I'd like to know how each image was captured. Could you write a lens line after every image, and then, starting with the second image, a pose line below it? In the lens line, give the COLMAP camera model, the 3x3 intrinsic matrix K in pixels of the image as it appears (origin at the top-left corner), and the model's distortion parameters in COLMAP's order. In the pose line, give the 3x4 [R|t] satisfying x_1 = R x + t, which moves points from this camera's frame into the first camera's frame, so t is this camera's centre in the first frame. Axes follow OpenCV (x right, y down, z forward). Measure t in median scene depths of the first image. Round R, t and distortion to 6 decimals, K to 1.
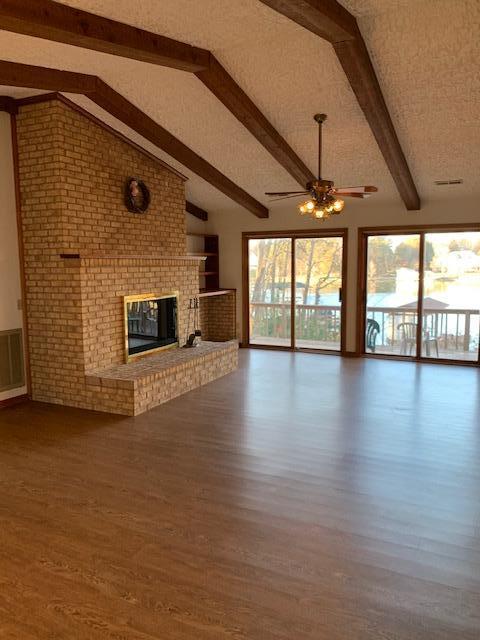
lens RADIAL K [[486.9, 0, 240.2], [0, 486.9, 315.8], [0, 0, 1]] dist [0.019096, -0.034493]
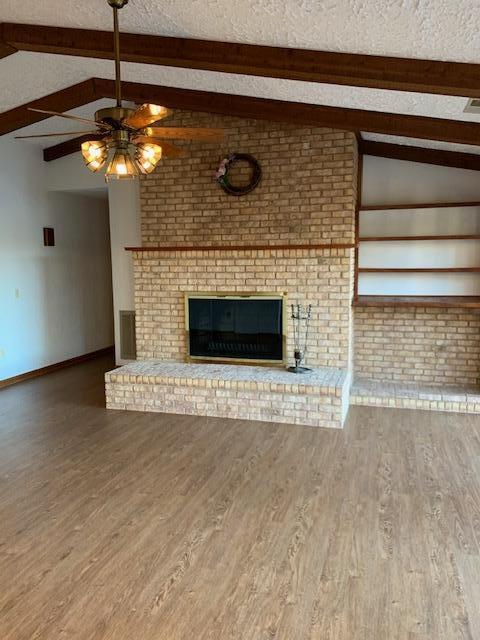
lens RADIAL K [[486.9, 0, 240.2], [0, 486.9, 315.8], [0, 0, 1]] dist [0.019096, -0.034493]
pose [[0.168288, 0.128393, -0.977340, 0.700941], [-0.094597, 0.989009, 0.113638, -0.110317], [0.981188, 0.073329, 0.178584, 0.949864]]
